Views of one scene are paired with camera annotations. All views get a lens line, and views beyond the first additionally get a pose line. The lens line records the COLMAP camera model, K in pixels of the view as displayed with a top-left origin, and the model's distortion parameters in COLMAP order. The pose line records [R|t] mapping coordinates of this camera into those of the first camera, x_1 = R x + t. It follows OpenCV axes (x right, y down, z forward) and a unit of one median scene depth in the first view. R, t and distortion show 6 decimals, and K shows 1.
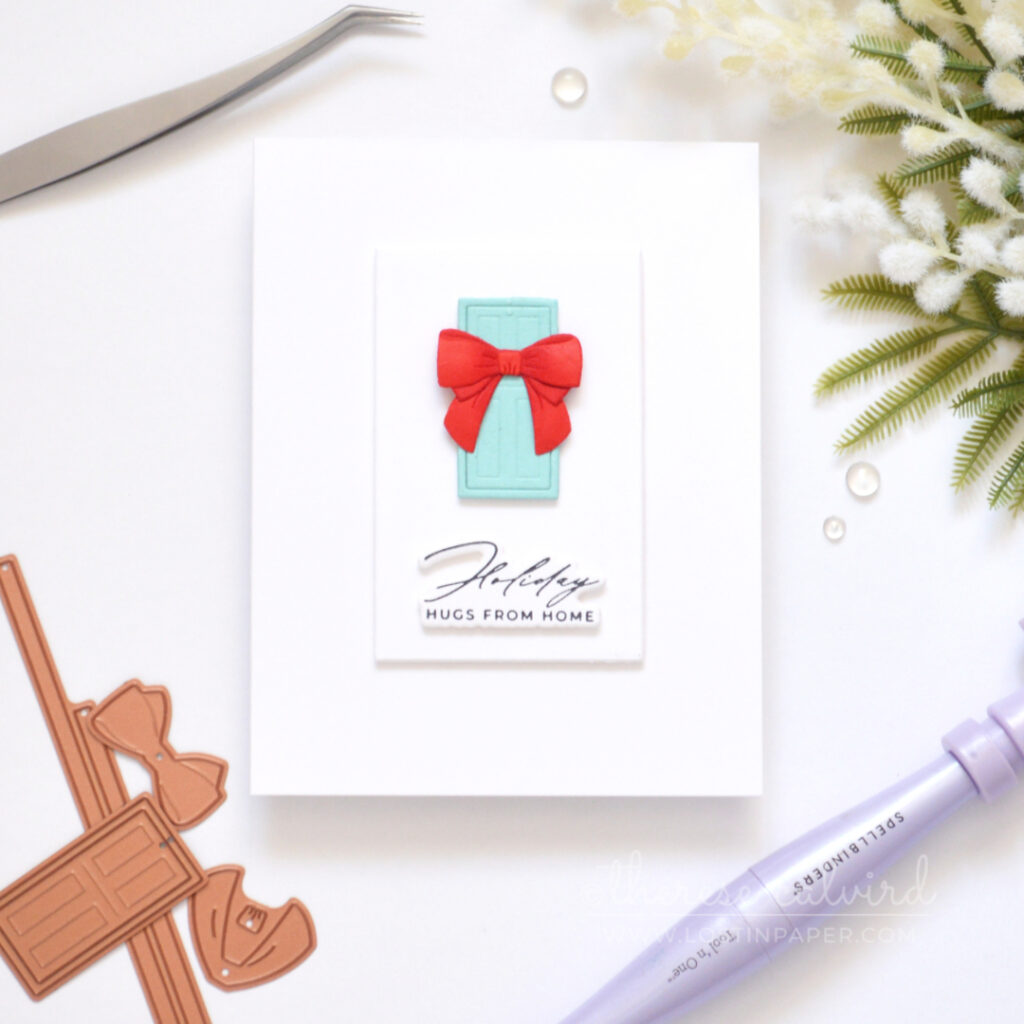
lens RADIAL K [[4501.6, 0, 512.0], [0, 4501.6, 512.0], [0, 0, 1]] dist [-0.080701, -4.650948]
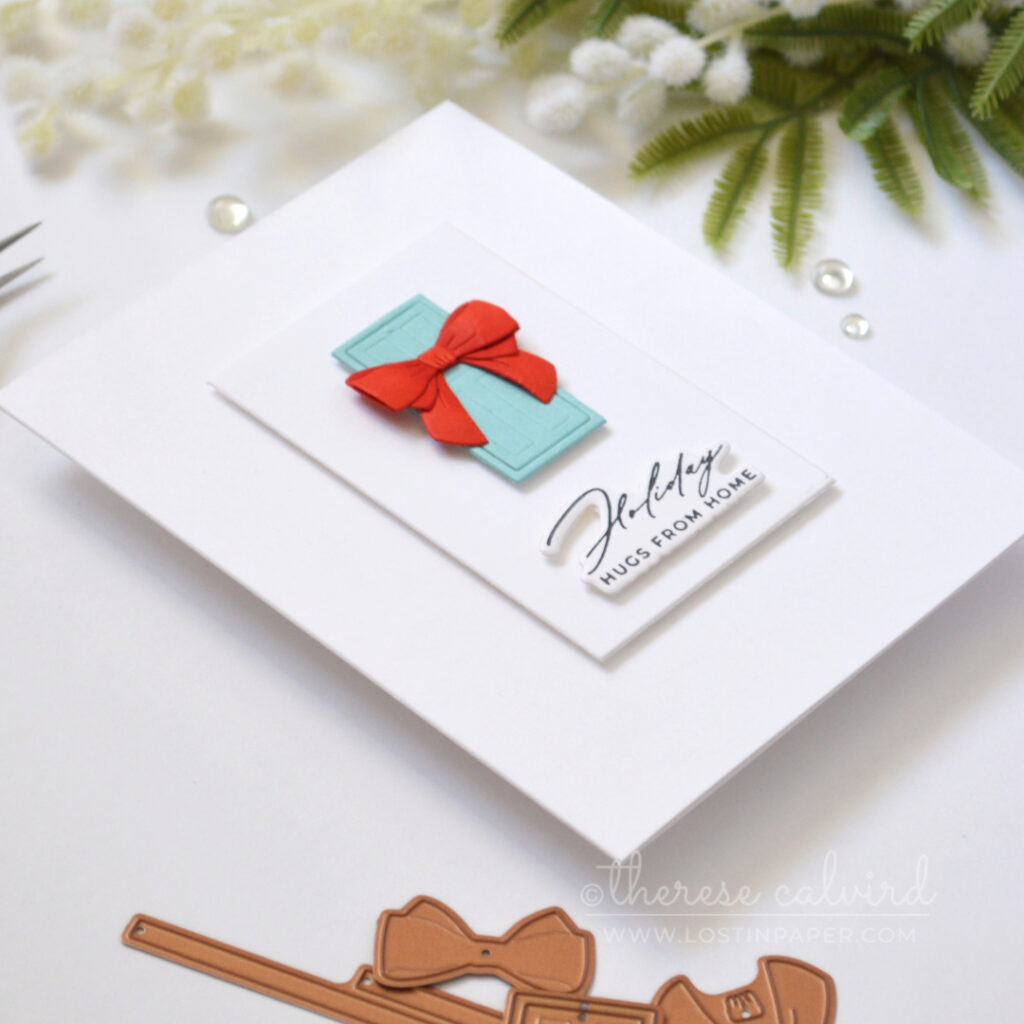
lens RADIAL K [[4501.6, 0, 512.0], [0, 4501.6, 512.0], [0, 0, 1]] dist [-0.080701, -4.650948]
pose [[0.686044, -0.526225, 0.502426, -0.397952], [0.720674, 0.586285, -0.369998, 0.280791], [-0.099863, 0.615920, 0.781453, 0.405902]]
